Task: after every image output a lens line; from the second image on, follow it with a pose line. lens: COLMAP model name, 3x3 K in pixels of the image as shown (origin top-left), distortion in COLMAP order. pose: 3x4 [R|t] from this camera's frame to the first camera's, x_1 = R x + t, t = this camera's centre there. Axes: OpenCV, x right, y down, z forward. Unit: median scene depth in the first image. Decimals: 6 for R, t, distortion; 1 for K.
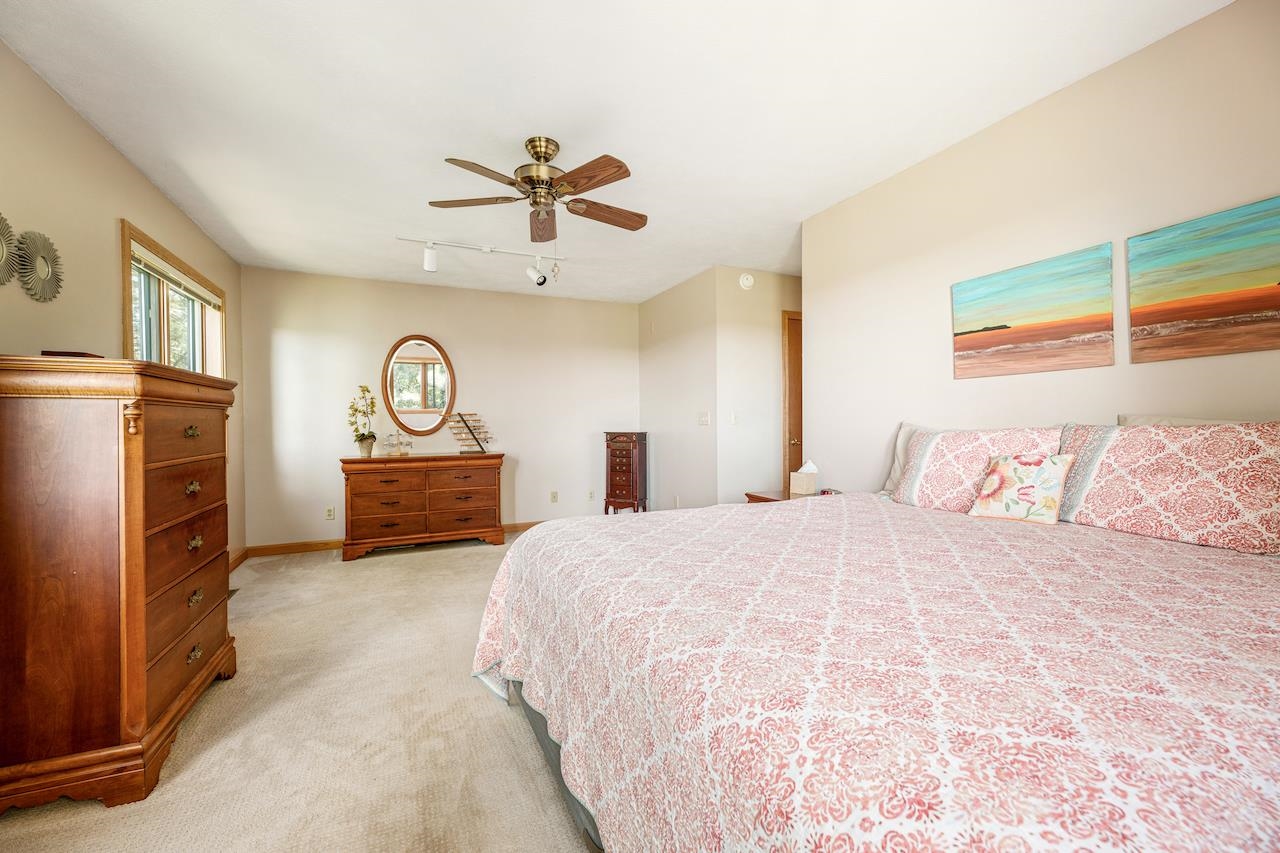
lens RADIAL K [[513.0, 0, 640.0], [0, 513.0, 426.5], [0, 0, 1]] dist [0.000005, 0.000009]
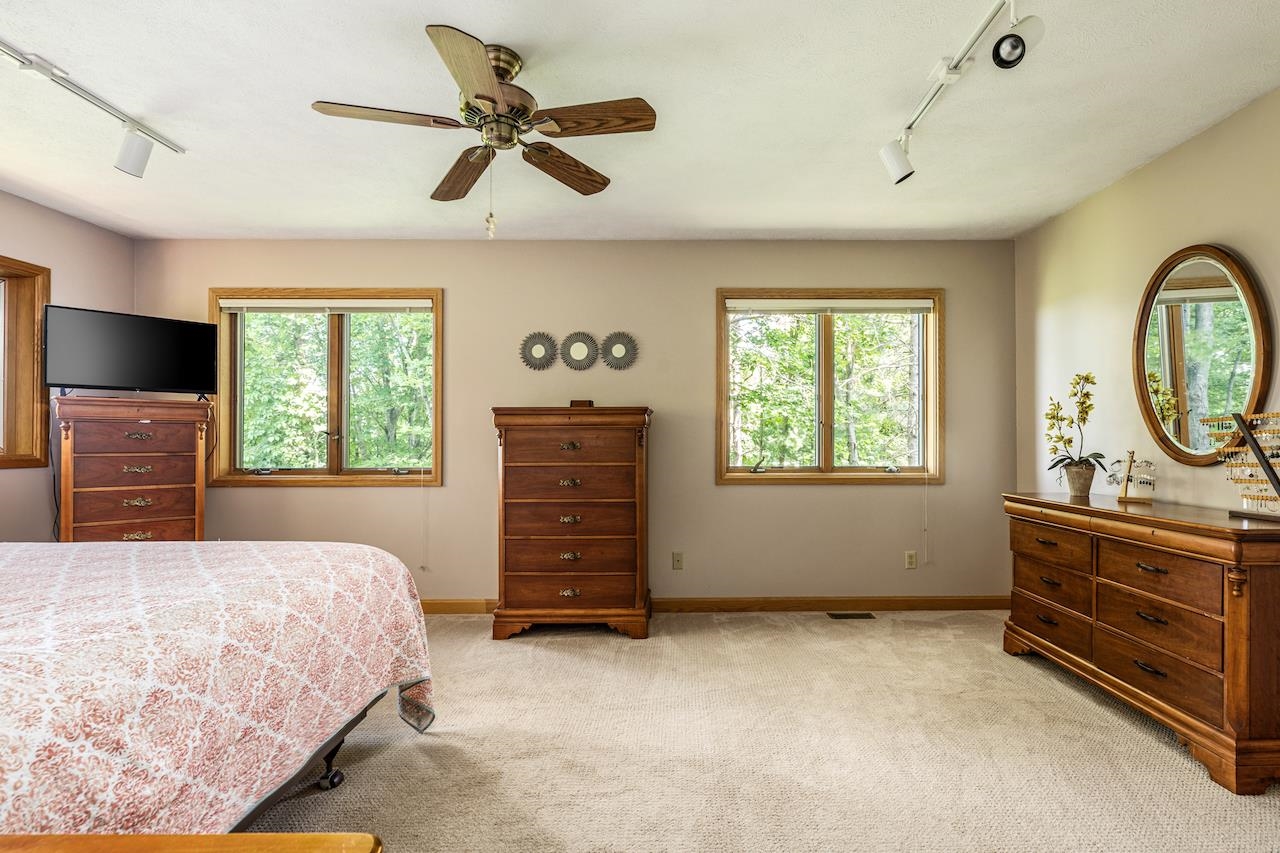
lens RADIAL K [[559.0, 0, 640.0], [0, 559.0, 426.5], [0, 0, 1]] dist [-0.000128, -0.000075]
pose [[-0.402308, -0.014370, -0.915392, 0.235882], [-0.003021, 0.999892, -0.014369, -0.008770], [0.915499, -0.003015, -0.402308, 0.784784]]
